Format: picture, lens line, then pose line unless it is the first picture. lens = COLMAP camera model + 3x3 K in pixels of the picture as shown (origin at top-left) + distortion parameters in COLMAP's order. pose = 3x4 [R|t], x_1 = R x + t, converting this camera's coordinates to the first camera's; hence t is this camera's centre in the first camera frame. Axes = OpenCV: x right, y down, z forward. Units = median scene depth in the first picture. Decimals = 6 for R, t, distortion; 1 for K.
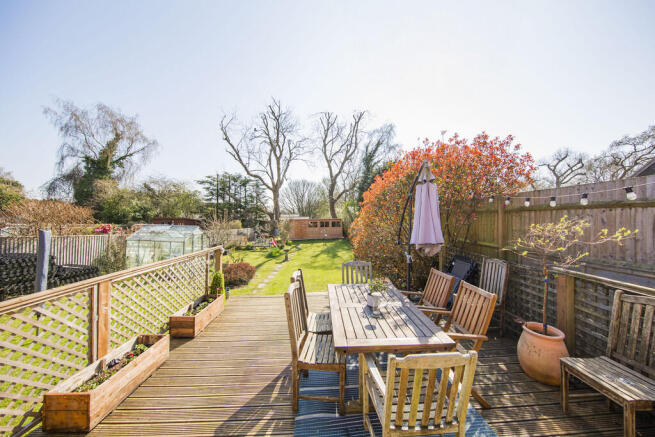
lens RADIAL K [[212.9, 0, 333.1], [0, 212.9, 217.0], [0, 0, 1]] dist [0.000111, -0.000990]
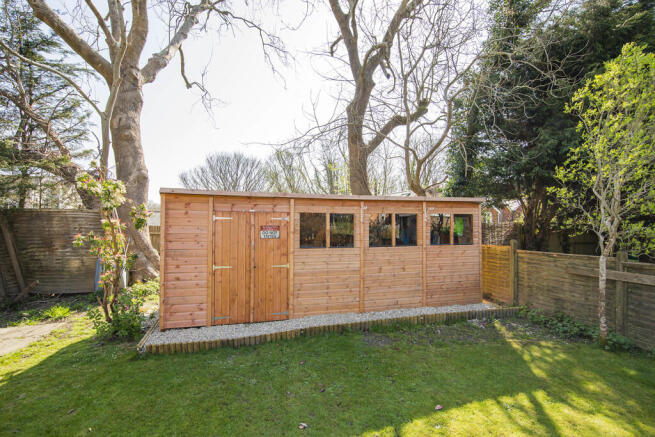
lens RADIAL K [[302.4, 0, 329.2], [0, 302.4, 223.1], [0, 0, 1]] dist [-0.001971, -0.000893]
pose [[0.985194, 0.017115, 0.170588, -0.118837], [-0.013341, 0.999641, -0.023248, 0.031379], [-0.170925, 0.020628, 0.985068, 0.688693]]
